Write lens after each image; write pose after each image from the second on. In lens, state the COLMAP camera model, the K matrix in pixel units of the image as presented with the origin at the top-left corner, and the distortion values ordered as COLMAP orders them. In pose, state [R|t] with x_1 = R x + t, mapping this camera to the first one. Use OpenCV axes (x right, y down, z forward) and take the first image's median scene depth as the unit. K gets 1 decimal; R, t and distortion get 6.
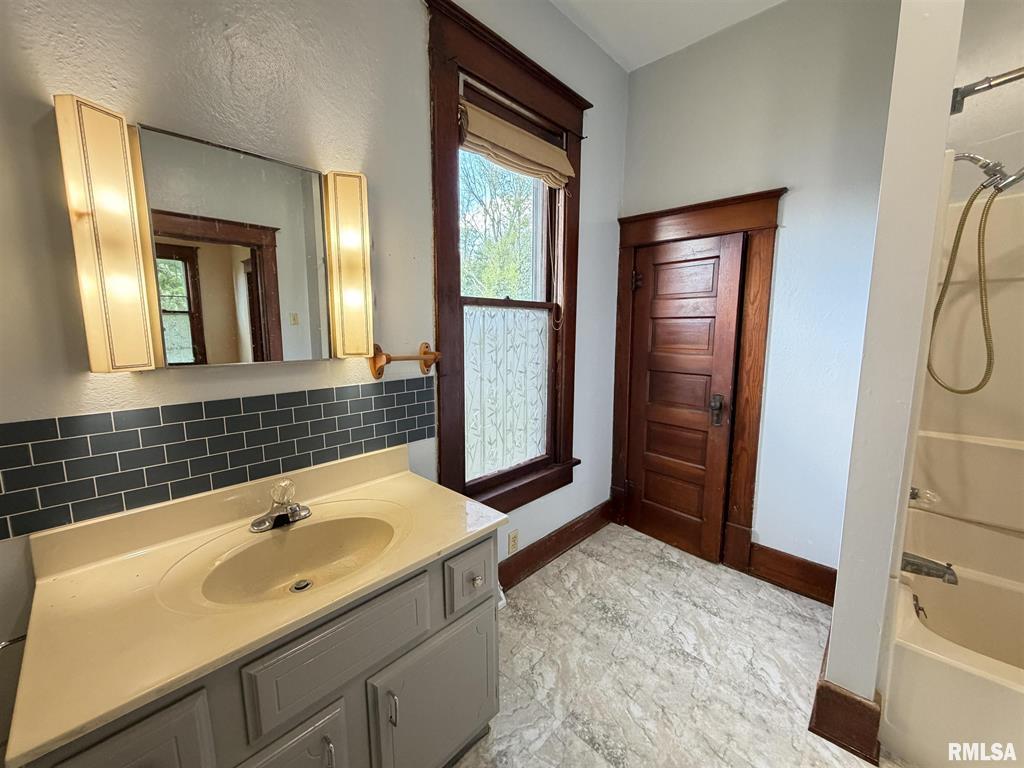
lens RADIAL K [[407.3, 0, 510.1], [0, 407.3, 379.1], [0, 0, 1]] dist [0.002344, -0.000239]
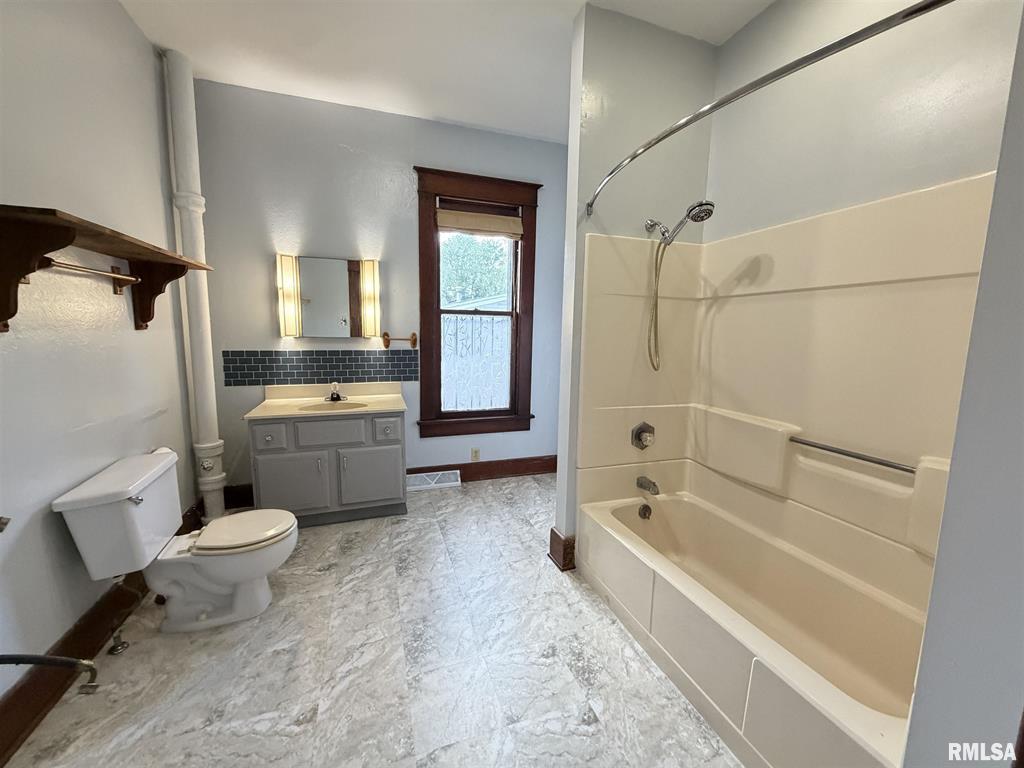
lens RADIAL K [[407.3, 0, 508.8], [0, 407.3, 374.9], [0, 0, 1]] dist [0.002344, -0.000239]
pose [[0.888910, 0.069549, -0.452771, 1.132146], [-0.076145, 0.997090, 0.003669, 0.075868], [0.451708, 0.031215, 0.891619, -0.573999]]
